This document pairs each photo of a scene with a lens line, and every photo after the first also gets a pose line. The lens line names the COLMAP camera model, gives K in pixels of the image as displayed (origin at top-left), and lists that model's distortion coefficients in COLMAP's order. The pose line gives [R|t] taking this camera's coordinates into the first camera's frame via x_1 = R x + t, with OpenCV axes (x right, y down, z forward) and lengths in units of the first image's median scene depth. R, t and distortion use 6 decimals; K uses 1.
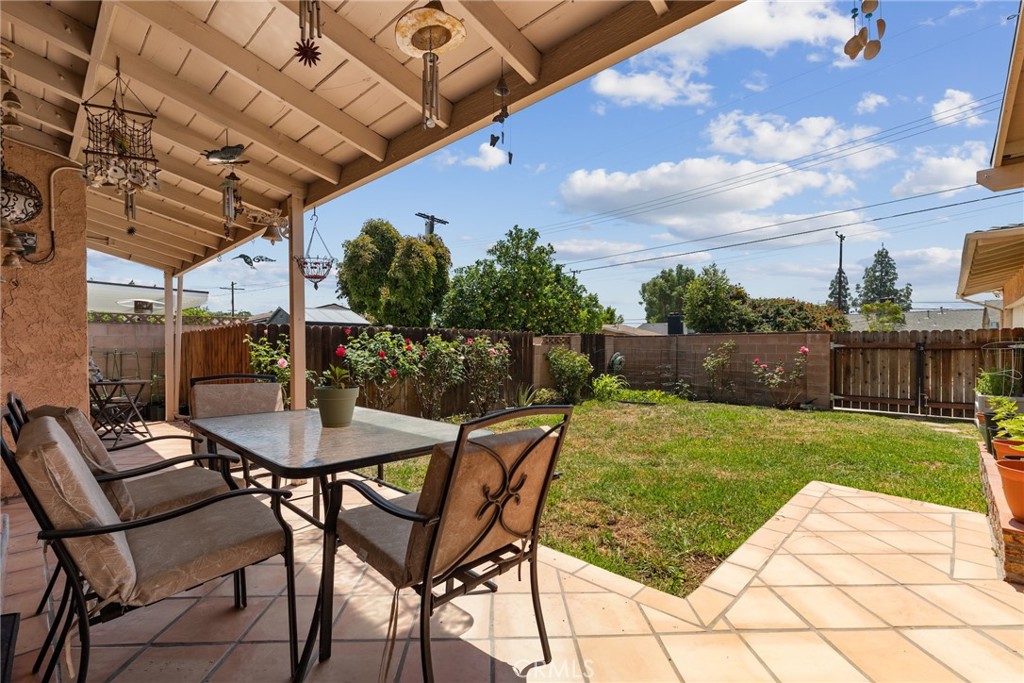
lens RADIAL K [[470.7, 0, 515.1], [0, 470.7, 344.4], [0, 0, 1]] dist [-0.022258, 0.002949]
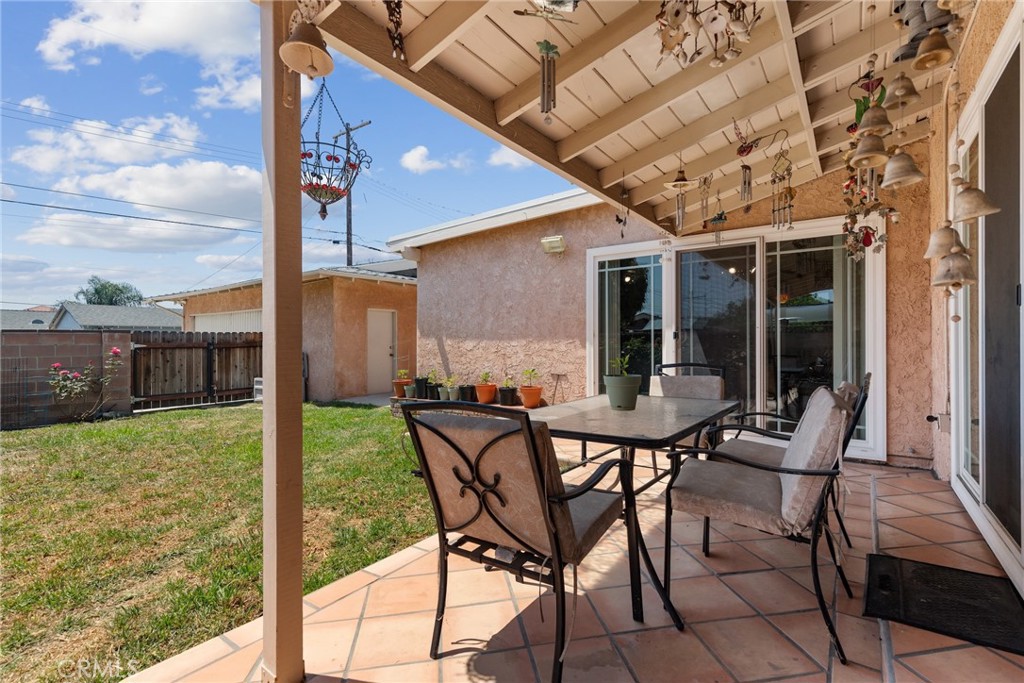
lens RADIAL K [[470.7, 0, 515.1], [0, 470.7, 341.0], [0, 0, 1]] dist [-0.022258, 0.002949]
pose [[-0.136798, -0.000375, 0.990599, -0.378451], [0.009534, 0.999953, 0.001696, -0.001659], [-0.990553, 0.009676, -0.136788, 0.369434]]
